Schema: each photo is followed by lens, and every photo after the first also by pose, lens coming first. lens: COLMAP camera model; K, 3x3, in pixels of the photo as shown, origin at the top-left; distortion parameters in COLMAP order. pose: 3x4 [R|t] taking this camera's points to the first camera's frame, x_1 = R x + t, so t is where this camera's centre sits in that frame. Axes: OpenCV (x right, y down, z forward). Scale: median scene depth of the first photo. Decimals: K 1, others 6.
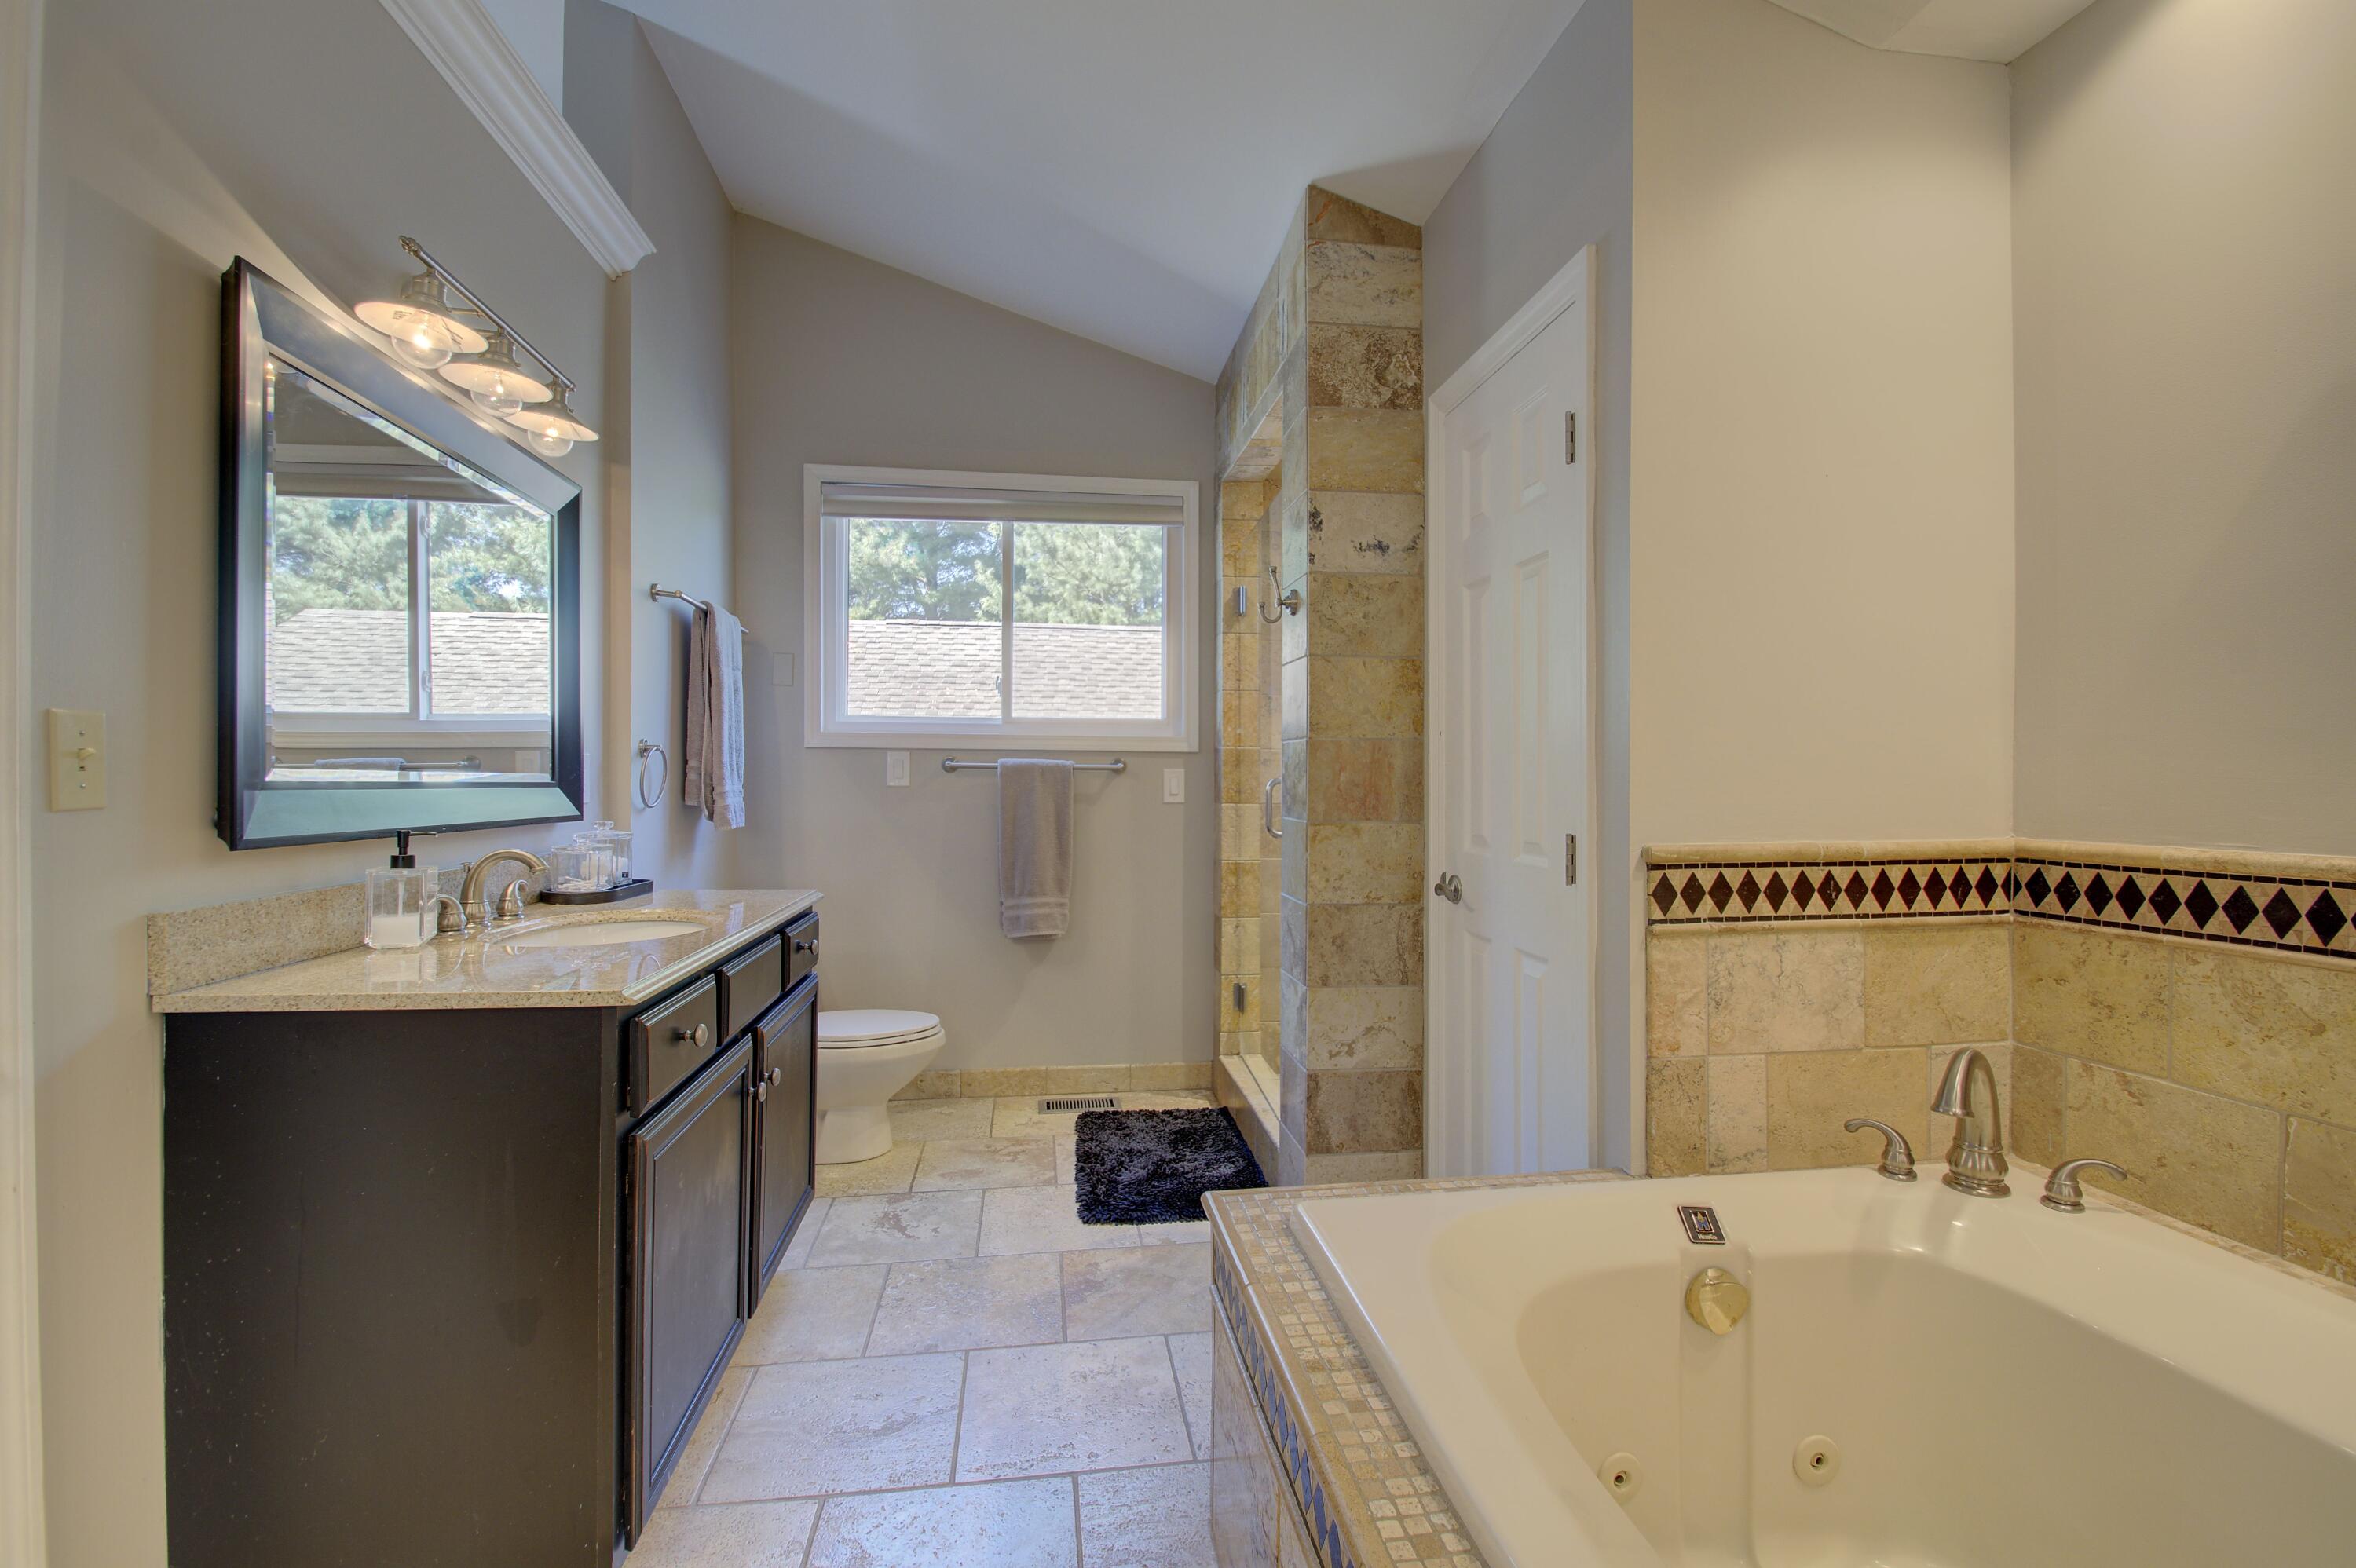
lens RADIAL K [[1024.5, 0, 1182.1], [0, 1024.5, 780.0], [0, 0, 1]] dist [0.004697, -0.001489]
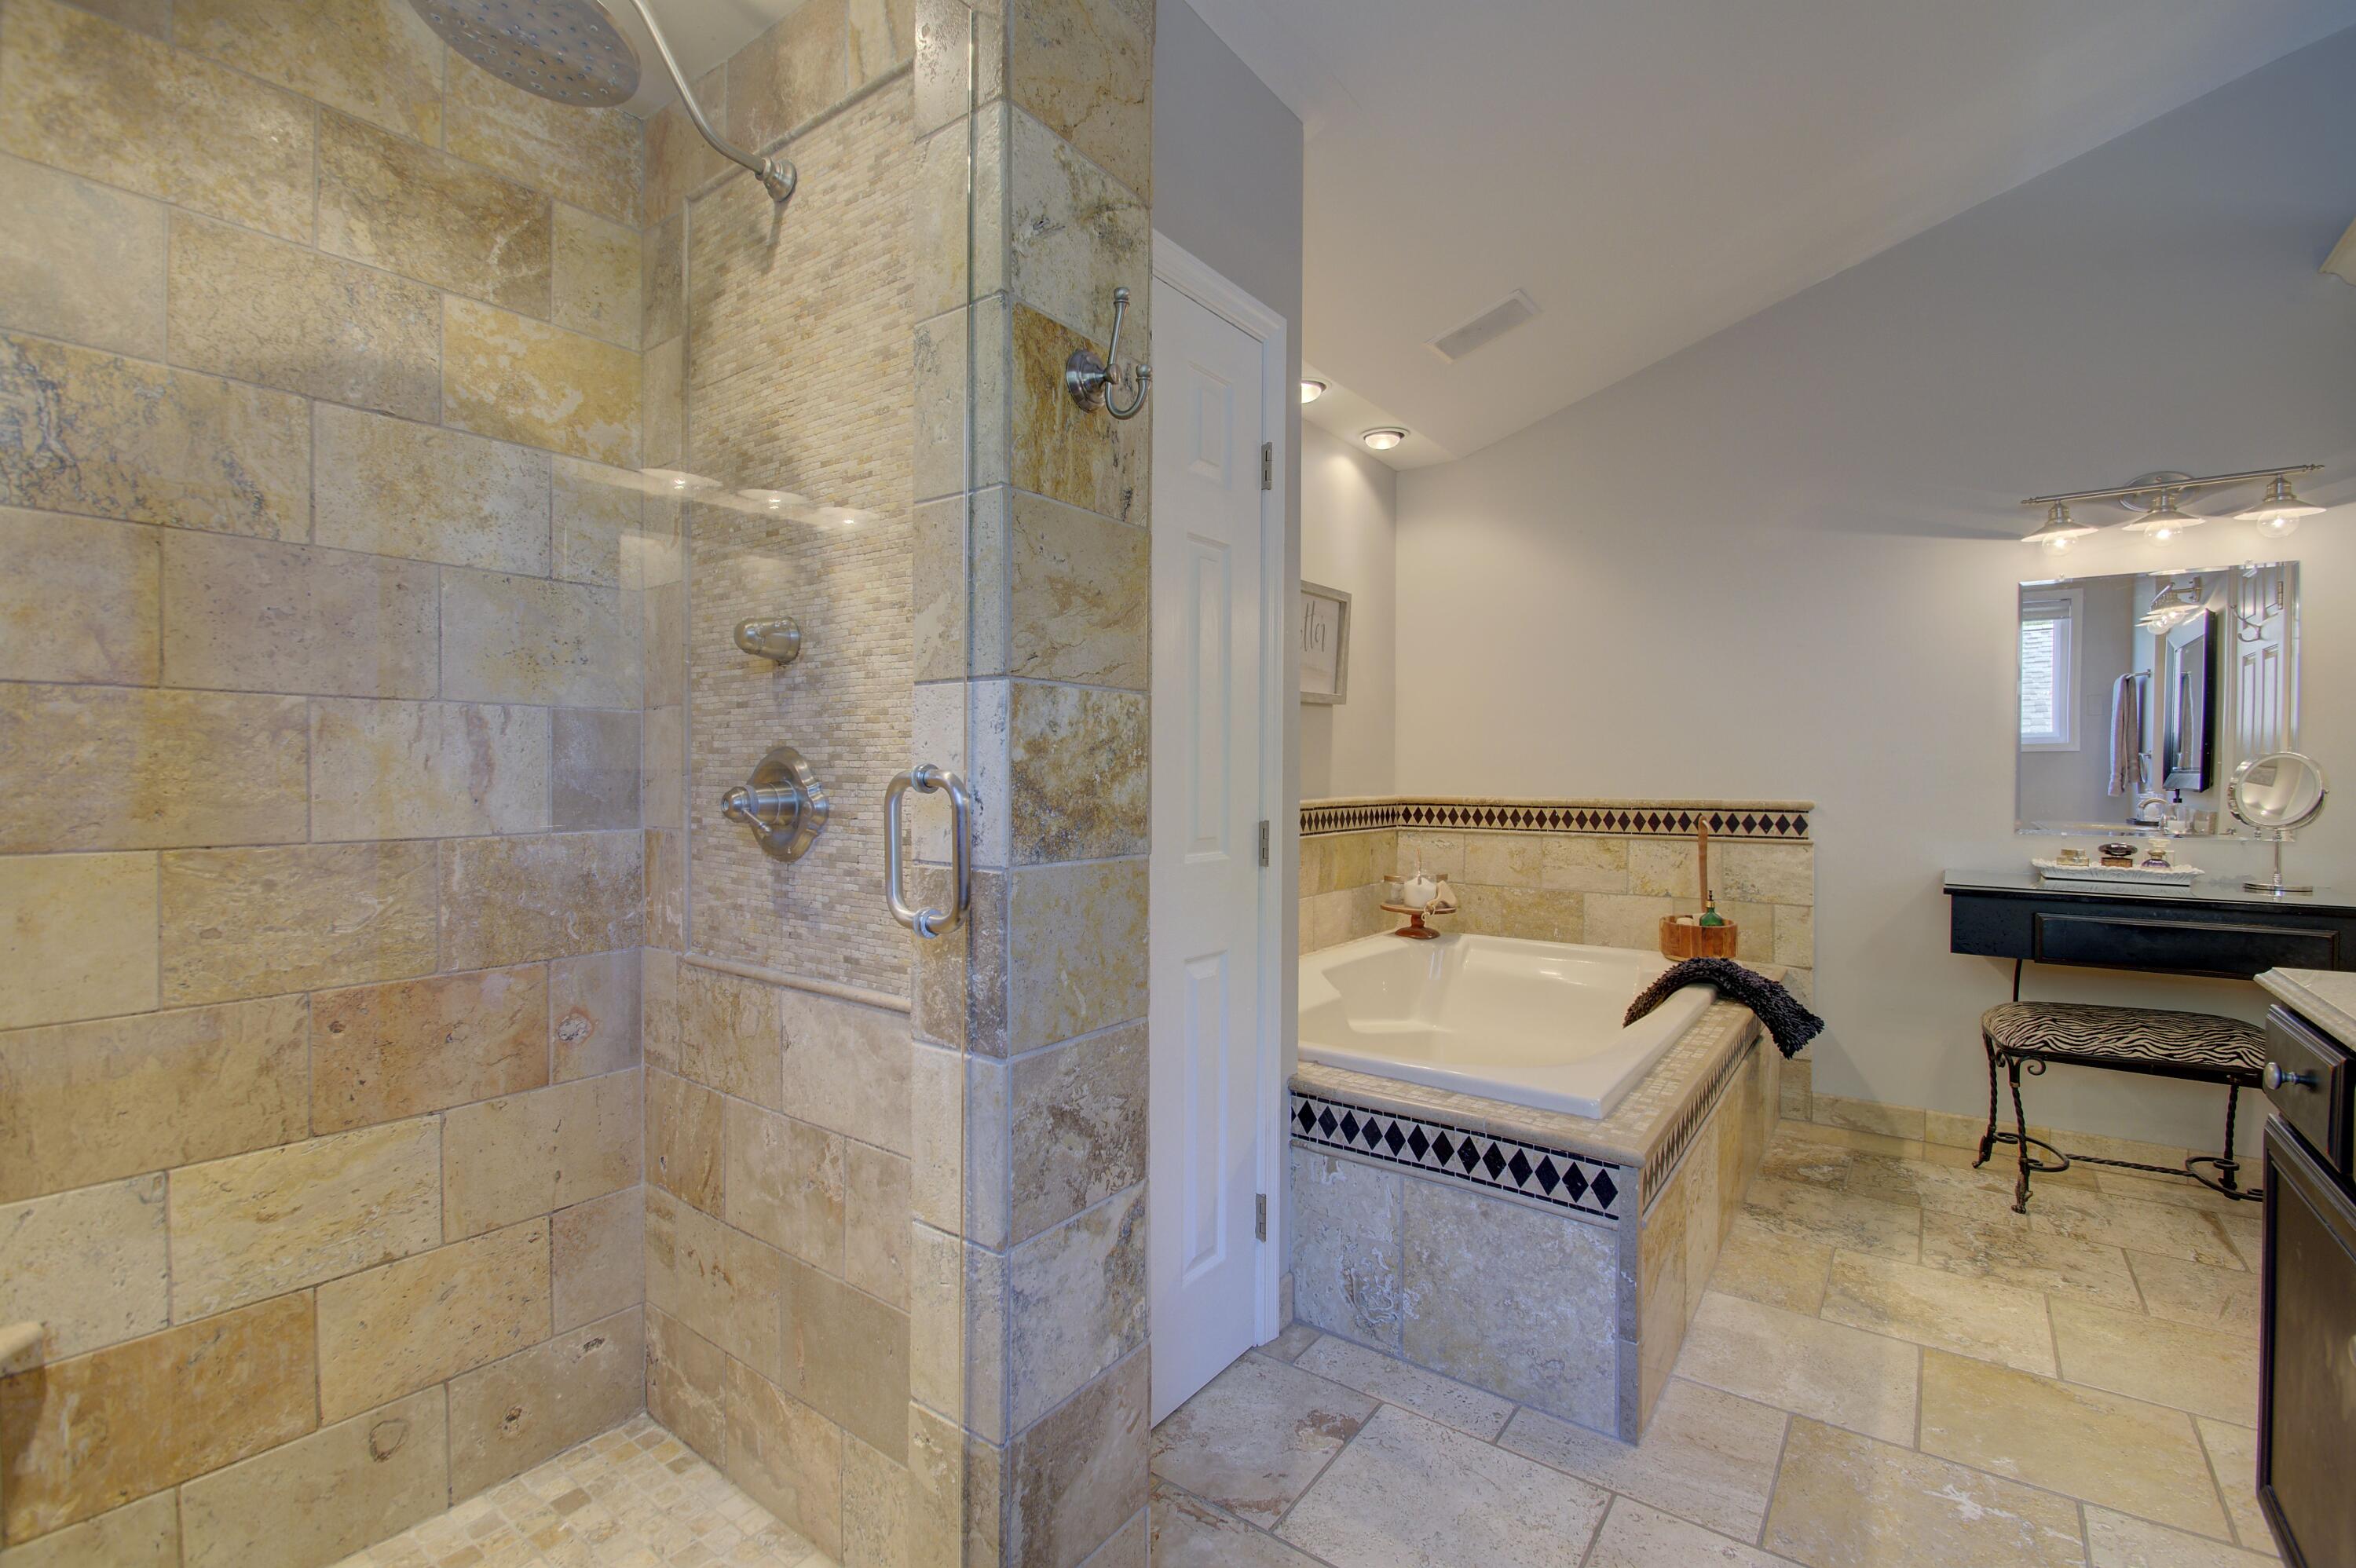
lens RADIAL K [[1024.5, 0, 1187.7], [0, 1024.5, 778.6], [0, 0, 1]] dist [0.004697, -0.001489]
pose [[-0.714275, -0.013022, 0.699744, -0.249371], [-0.007087, 0.999910, 0.011373, -0.004479], [-0.699829, 0.003164, -0.714303, 1.347271]]
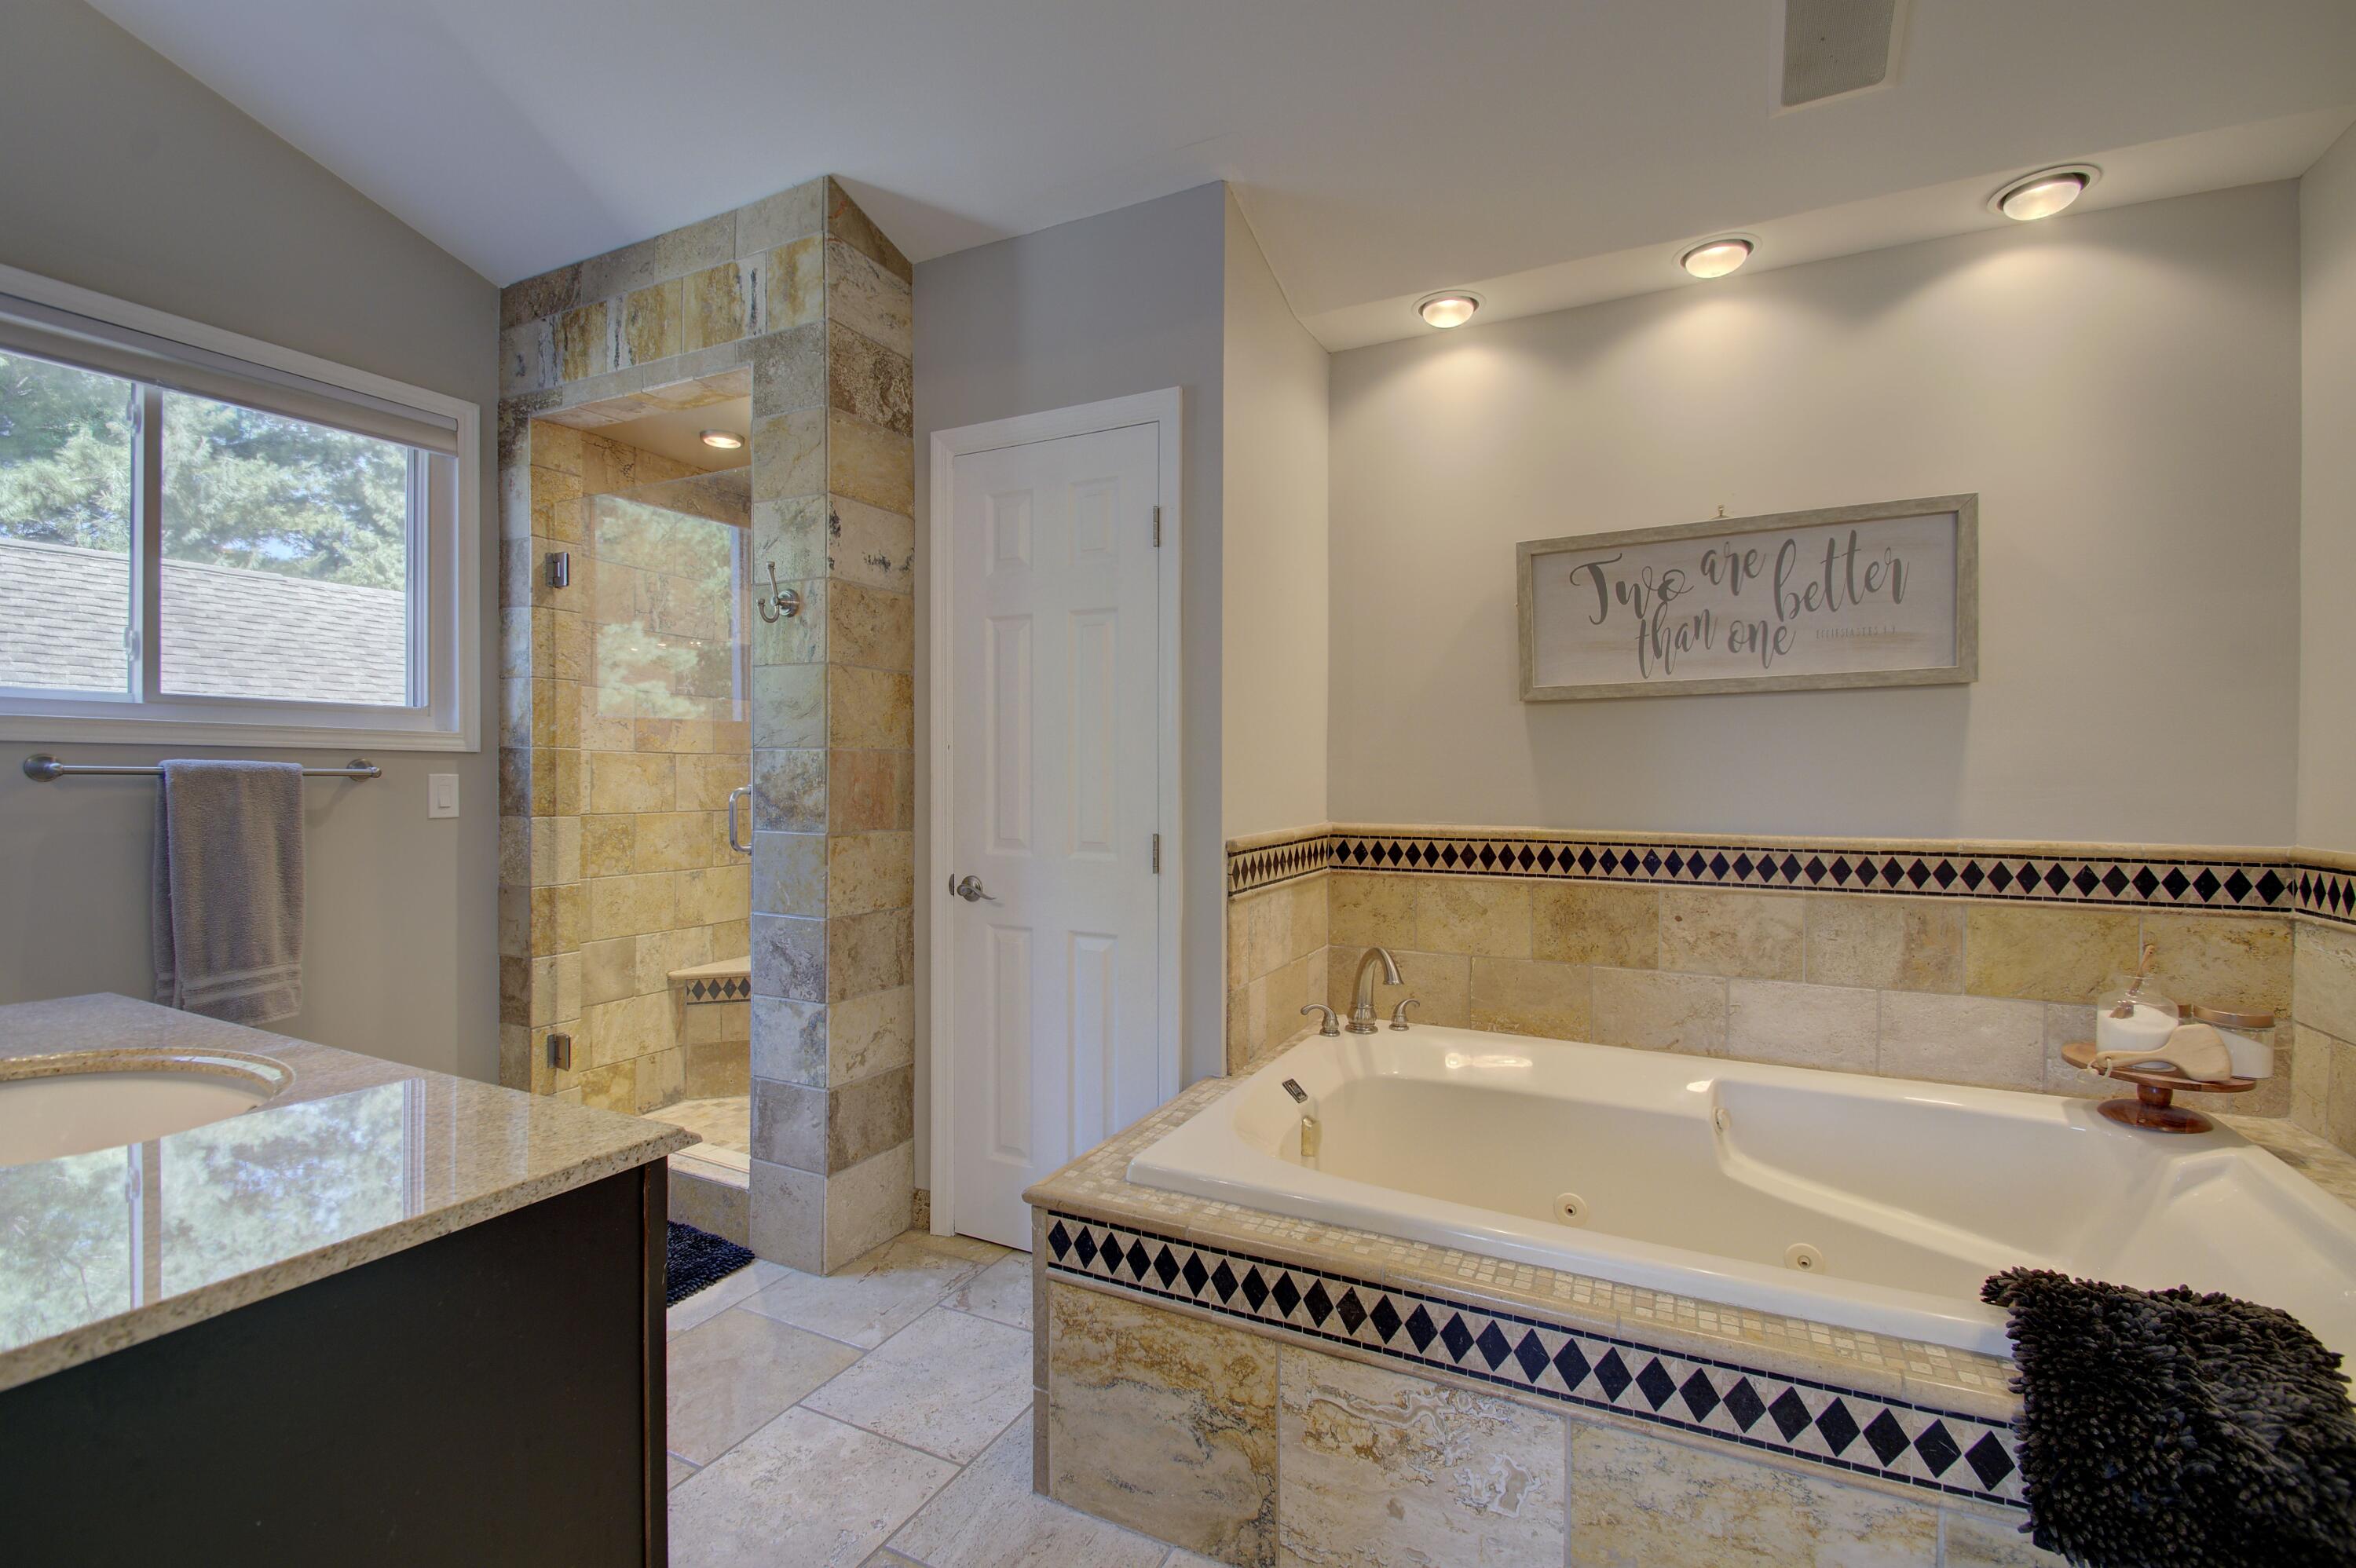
lens RADIAL K [[1024.5, 0, 1183.5], [0, 1024.5, 782.9], [0, 0, 1]] dist [0.004697, -0.001489]
pose [[0.573771, -0.009399, 0.818962, -0.476942], [-0.000211, 0.999932, 0.011623, -0.019398], [-0.819015, -0.006842, 0.573731, 0.165893]]
